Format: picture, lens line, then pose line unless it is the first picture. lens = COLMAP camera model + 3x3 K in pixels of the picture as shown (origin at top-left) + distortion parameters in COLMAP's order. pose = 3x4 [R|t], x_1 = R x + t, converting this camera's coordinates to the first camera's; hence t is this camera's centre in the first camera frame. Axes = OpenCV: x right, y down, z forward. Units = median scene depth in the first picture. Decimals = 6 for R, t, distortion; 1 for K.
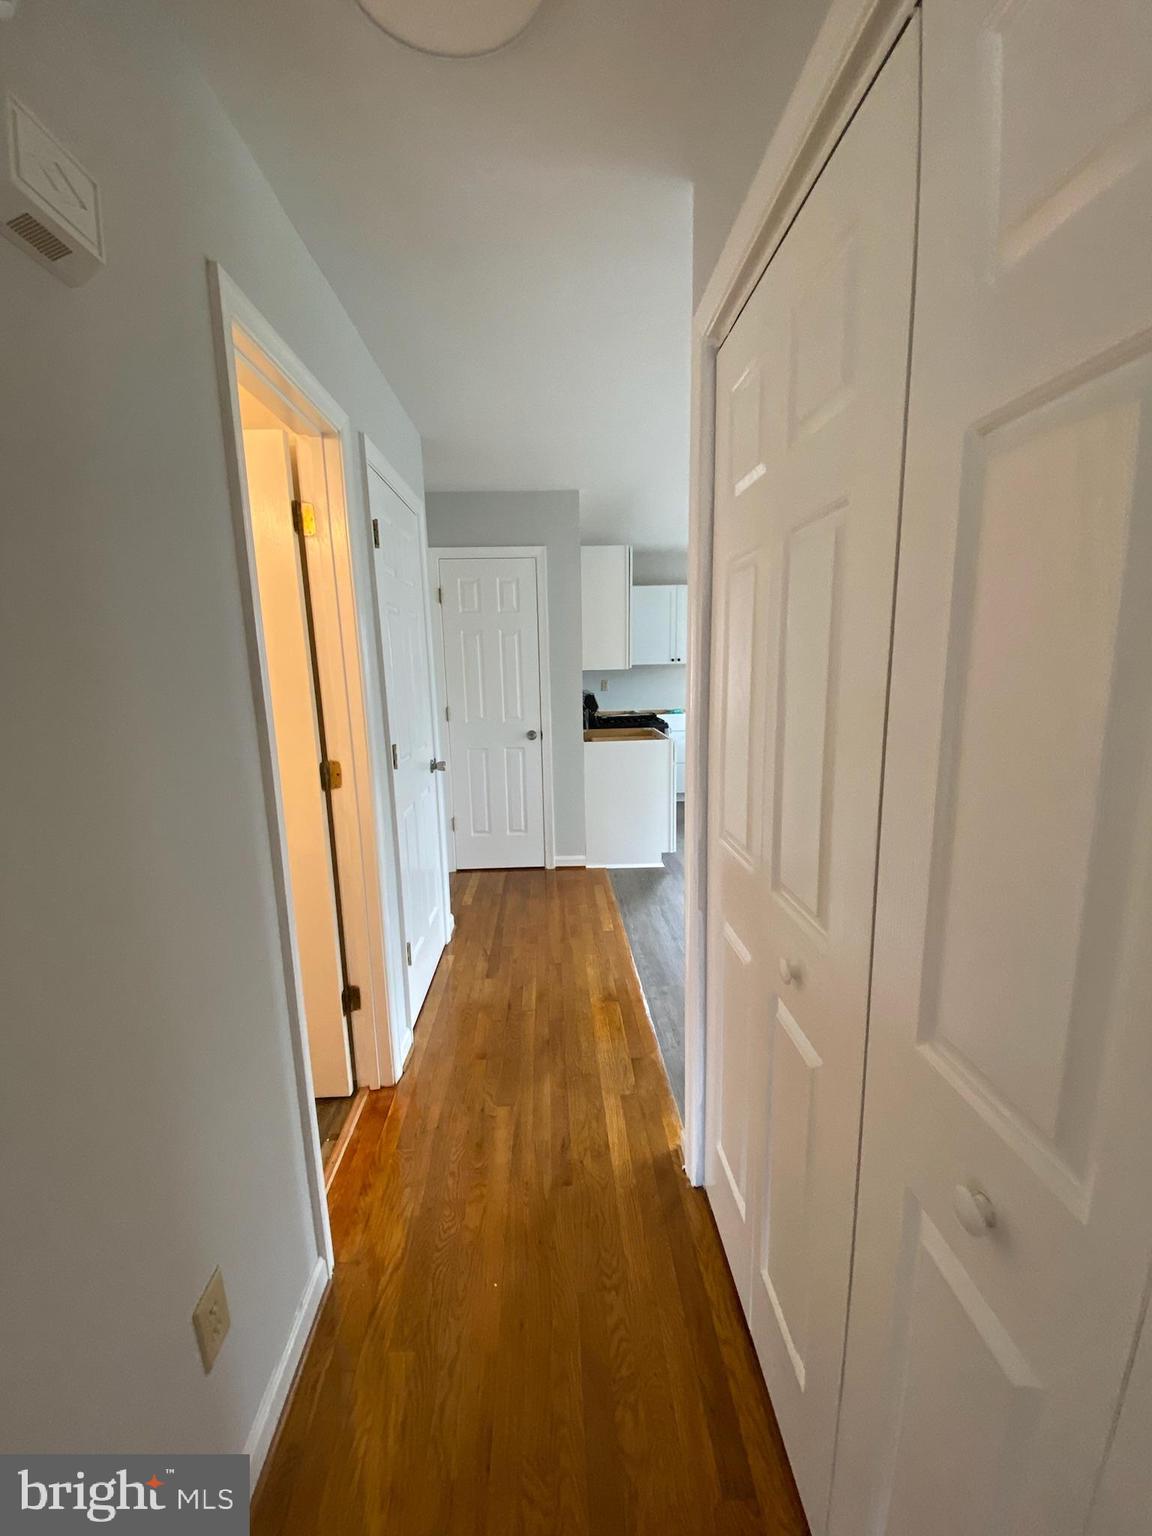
lens RADIAL K [[619.0, 0, 577.0], [0, 619.0, 755.1], [0, 0, 1]] dist [0.036520, -0.024158]
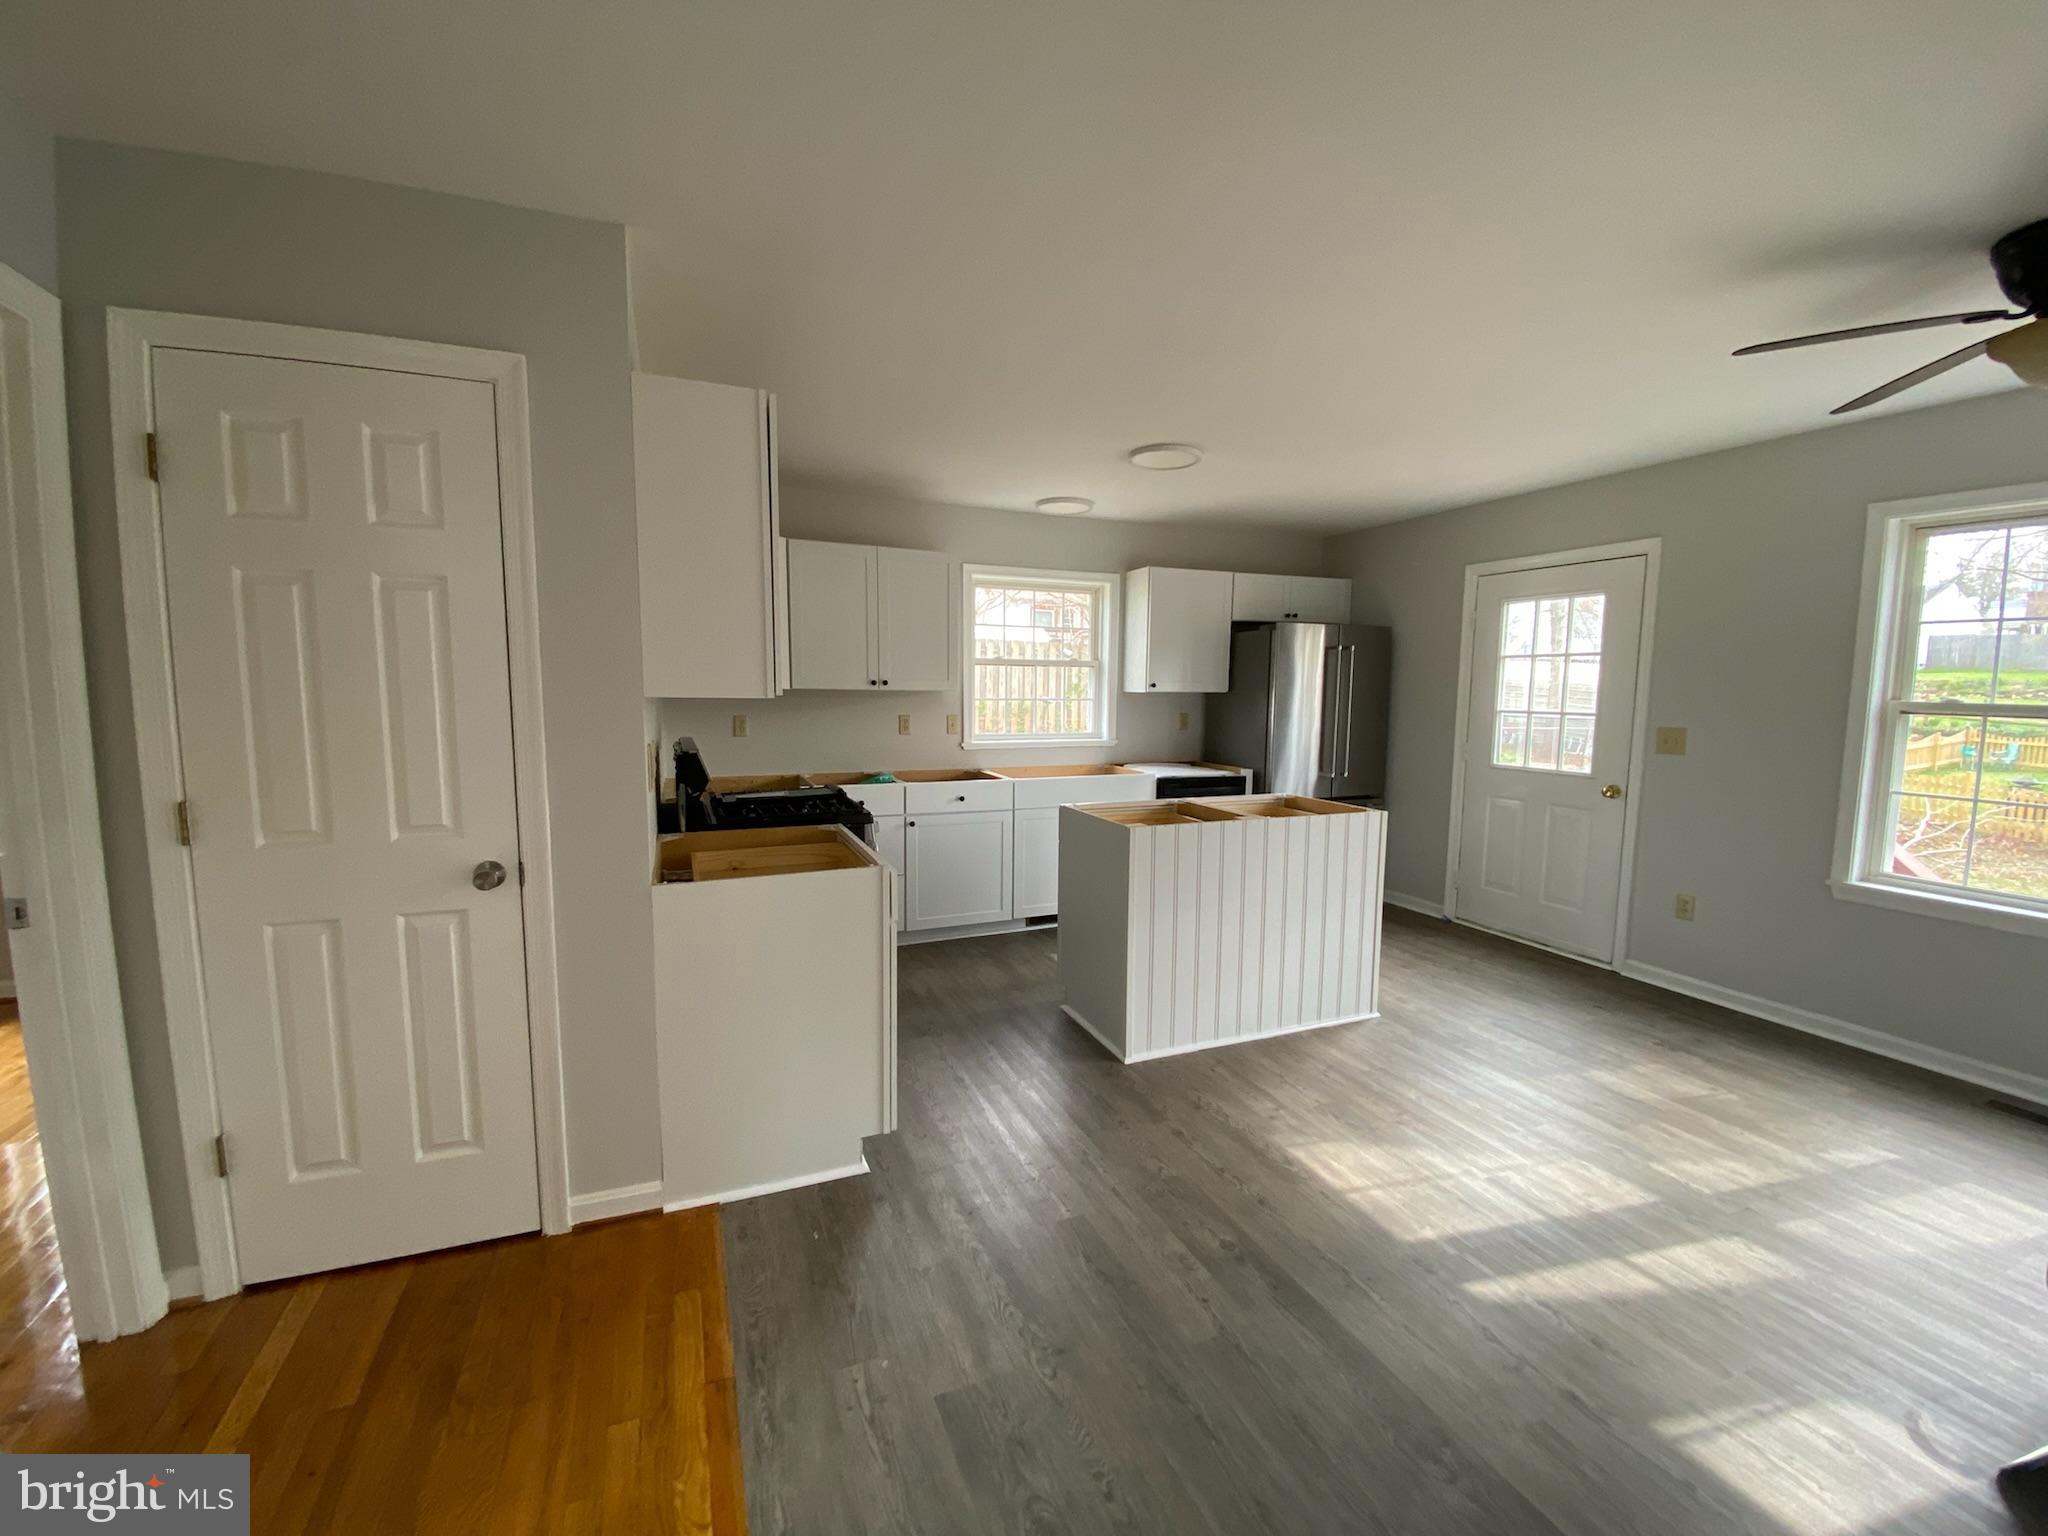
lens RADIAL K [[855.7, 0, 1061.6], [0, 855.7, 778.6], [0, 0, 1]] dist [0.002194, -0.015715]
pose [[0.928950, -0.008145, 0.370116, 0.050014], [0.025117, 0.998841, -0.041058, -0.057660], [-0.369352, 0.047437, 0.928078, 0.407998]]
